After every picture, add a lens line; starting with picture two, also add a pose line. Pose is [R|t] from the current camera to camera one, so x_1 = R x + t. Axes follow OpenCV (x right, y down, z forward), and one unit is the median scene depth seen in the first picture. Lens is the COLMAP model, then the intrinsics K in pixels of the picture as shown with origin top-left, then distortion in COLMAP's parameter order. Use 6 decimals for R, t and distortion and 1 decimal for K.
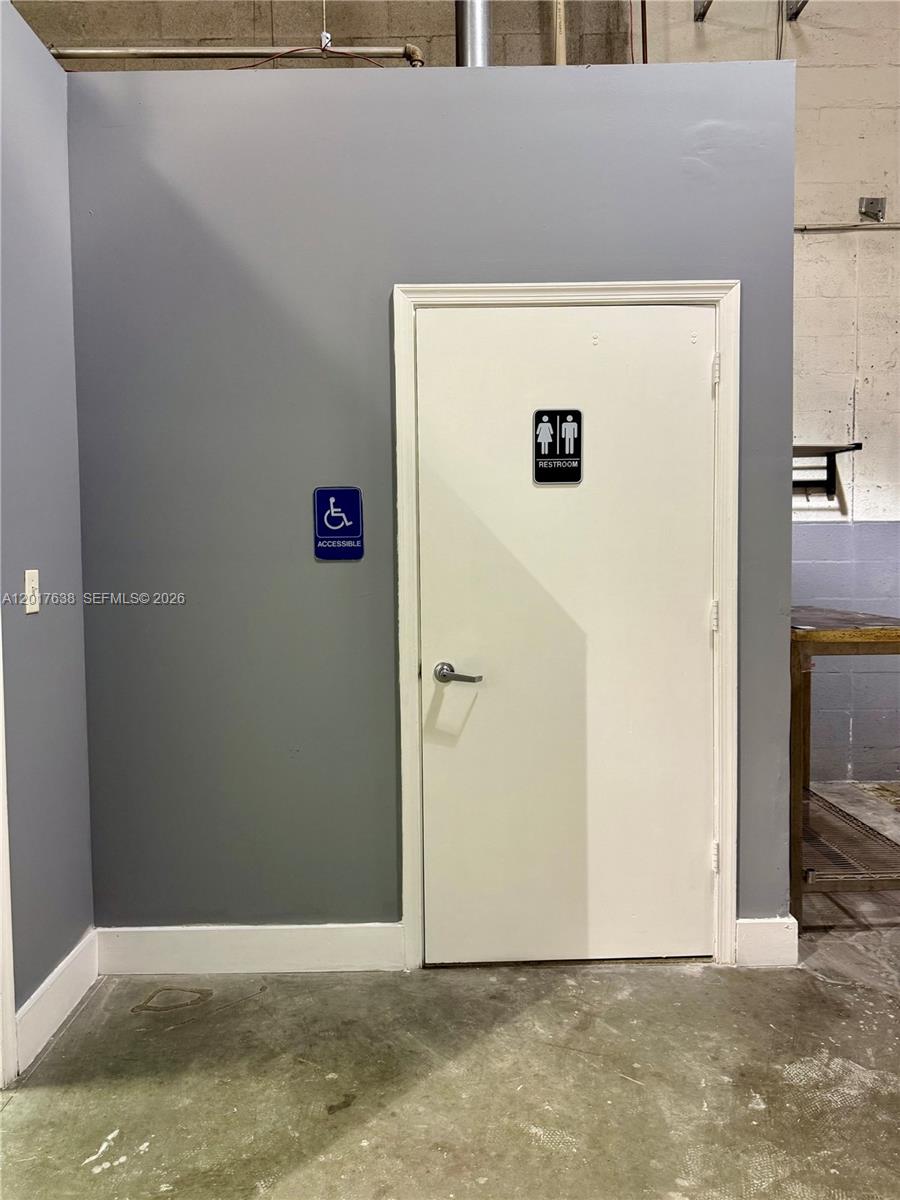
lens RADIAL K [[852.3, 0, 450.0], [0, 852.3, 600.0], [0, 0, 1]] dist [0.000002, -0.000032]
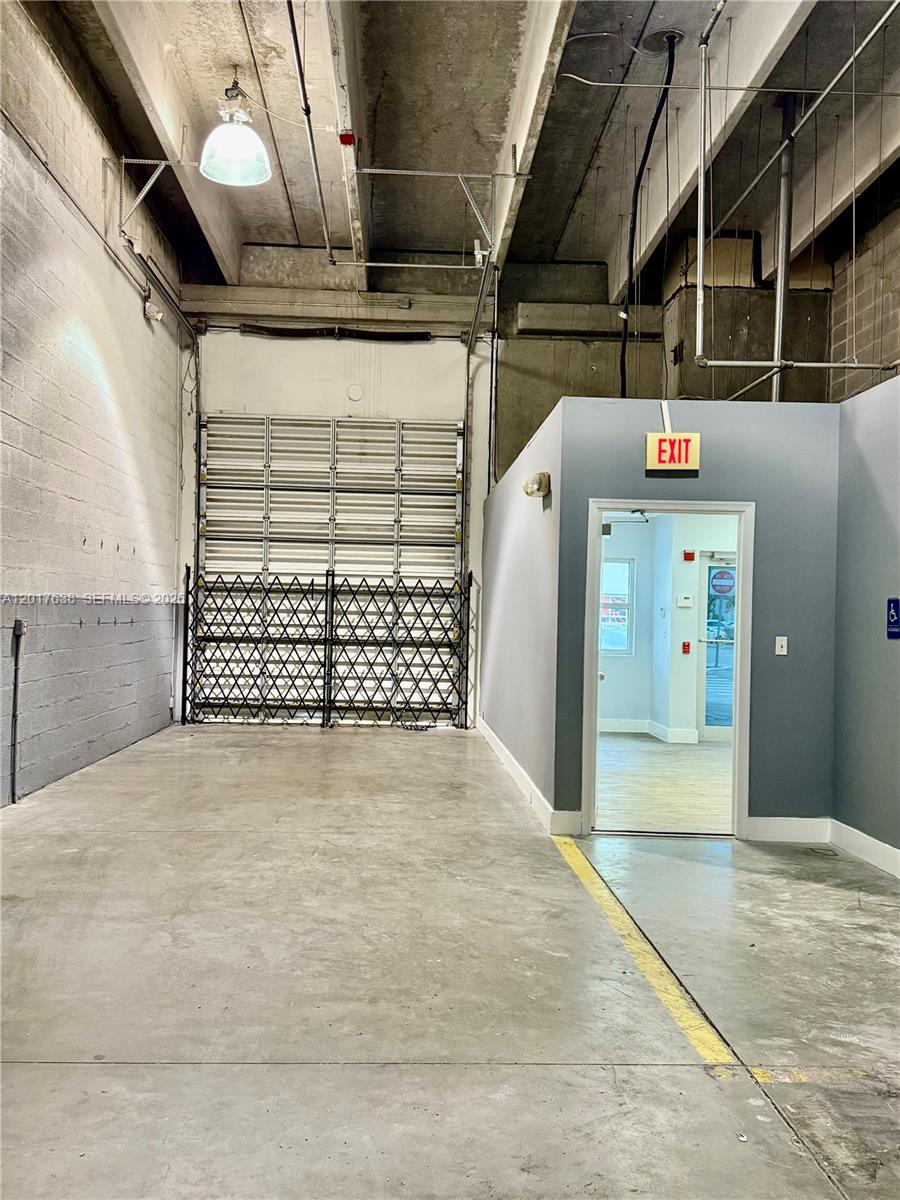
lens RADIAL K [[1086.7, 0, 450.0], [0, 1086.7, 600.0], [0, 0, 1]] dist [-0.000010, -0.000047]
pose [[0.030859, -0.001970, -0.999522, 2.842829], [-0.074219, 0.997233, -0.004257, -0.065848], [0.996764, 0.074315, 0.030627, -0.022799]]
